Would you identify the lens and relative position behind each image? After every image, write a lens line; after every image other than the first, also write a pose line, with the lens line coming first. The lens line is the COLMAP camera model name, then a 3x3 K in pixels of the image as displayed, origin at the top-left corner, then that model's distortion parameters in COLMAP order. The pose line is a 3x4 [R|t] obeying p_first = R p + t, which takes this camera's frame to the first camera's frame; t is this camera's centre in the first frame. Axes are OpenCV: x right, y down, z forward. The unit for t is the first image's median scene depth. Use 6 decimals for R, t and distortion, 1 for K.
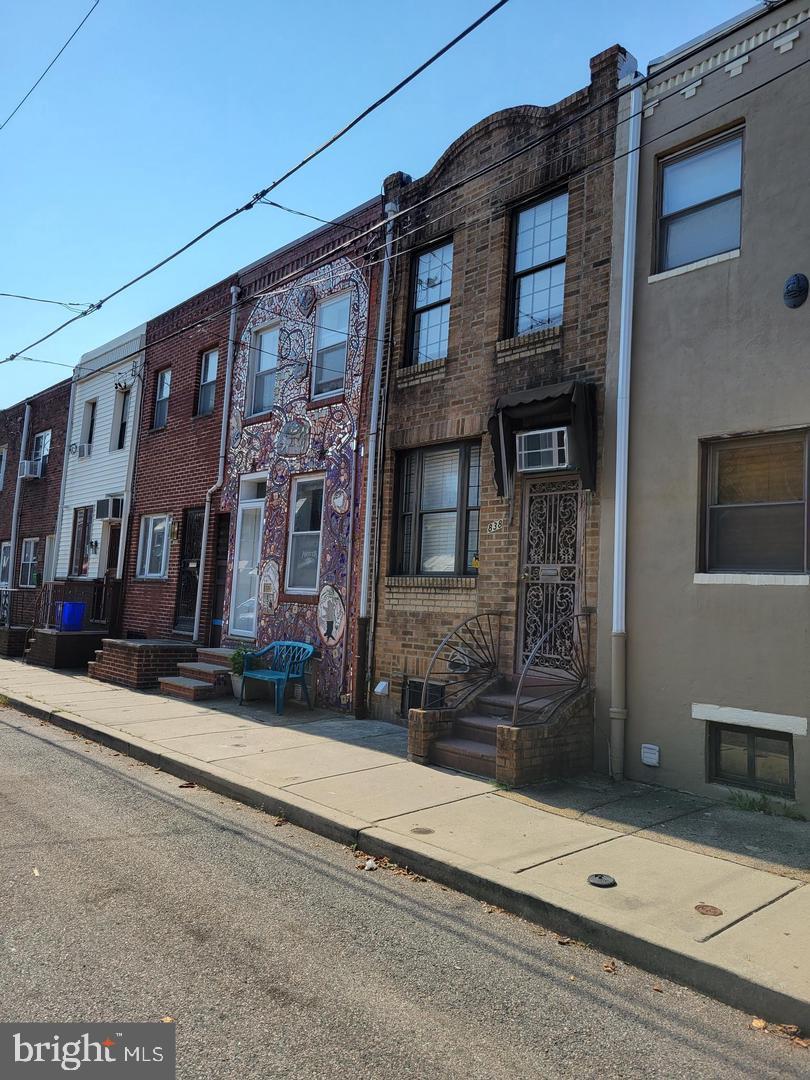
lens RADIAL K [[815.6, 0, 403.4], [0, 815.6, 538.2], [0, 0, 1]] dist [0.050197, -0.034521]
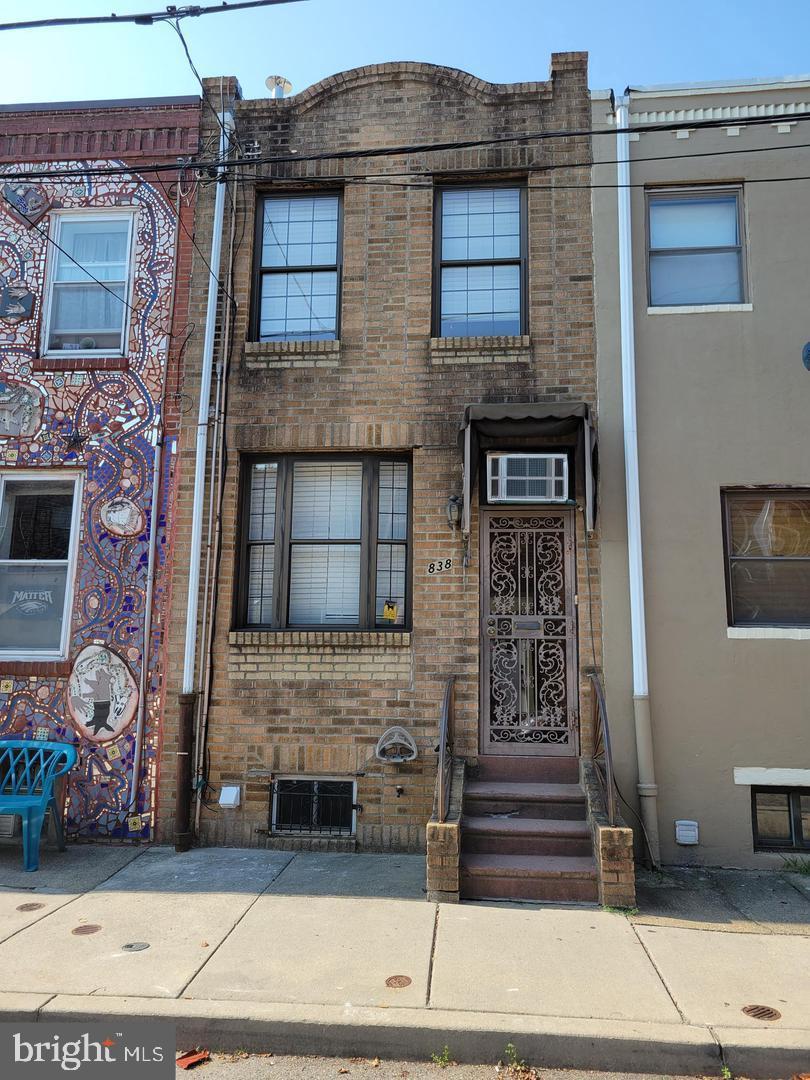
lens RADIAL K [[815.6, 0, 406.0], [0, 815.6, 537.8], [0, 0, 1]] dist [0.050197, -0.034521]
pose [[0.726924, 0.066685, 0.683473, -0.431066], [-0.029636, 0.997393, -0.065794, 0.010122], [-0.686079, 0.027572, 0.727005, 0.429356]]
